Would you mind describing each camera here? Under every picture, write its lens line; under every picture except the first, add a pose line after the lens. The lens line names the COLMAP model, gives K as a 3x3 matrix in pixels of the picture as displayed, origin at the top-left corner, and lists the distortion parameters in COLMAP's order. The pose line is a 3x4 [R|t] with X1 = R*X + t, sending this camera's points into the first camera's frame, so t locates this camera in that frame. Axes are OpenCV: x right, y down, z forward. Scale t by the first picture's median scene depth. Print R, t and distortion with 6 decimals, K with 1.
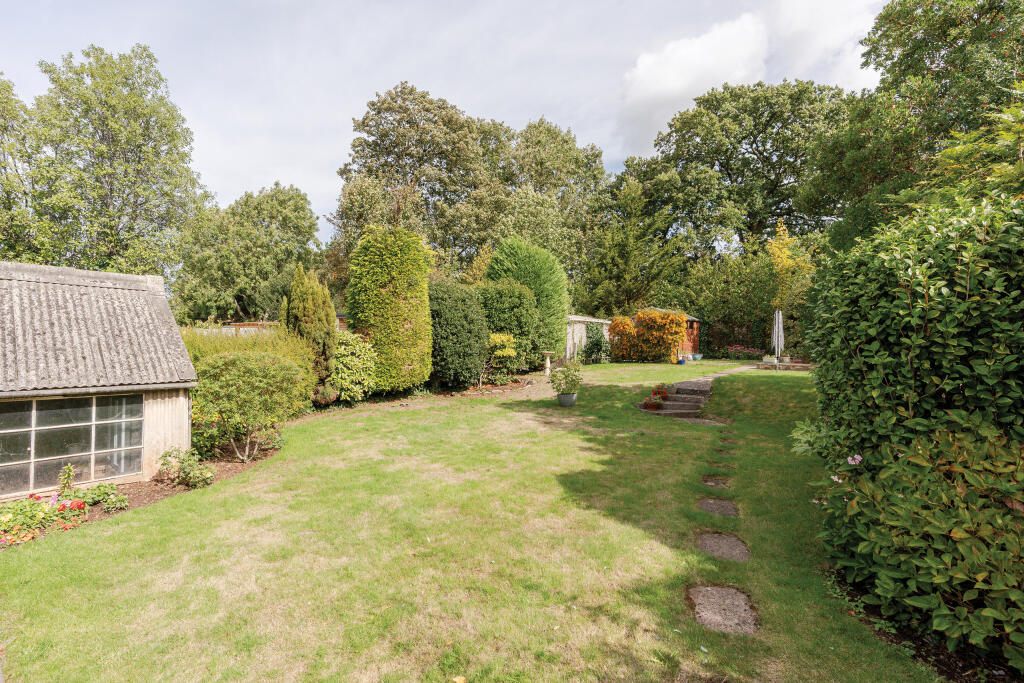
lens RADIAL K [[458.5, 0, 512.0], [0, 458.5, 341.5], [0, 0, 1]] dist [-0.001139, 0.000610]
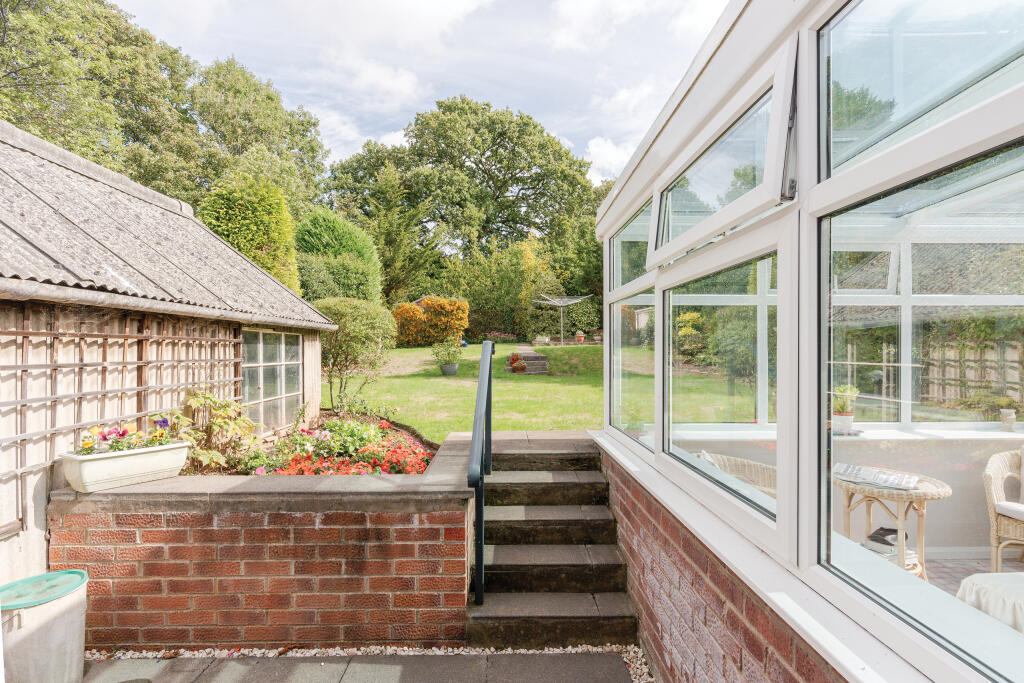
lens RADIAL K [[514.4, 0, 512.0], [0, 514.4, 341.5], [0, 0, 1]] dist [0.012870, -0.000351]
pose [[0.765963, -0.011819, 0.642776, -0.374505], [0.015860, 0.999874, -0.000514, 0.042238], [-0.642689, 0.010588, 0.766054, -0.026791]]
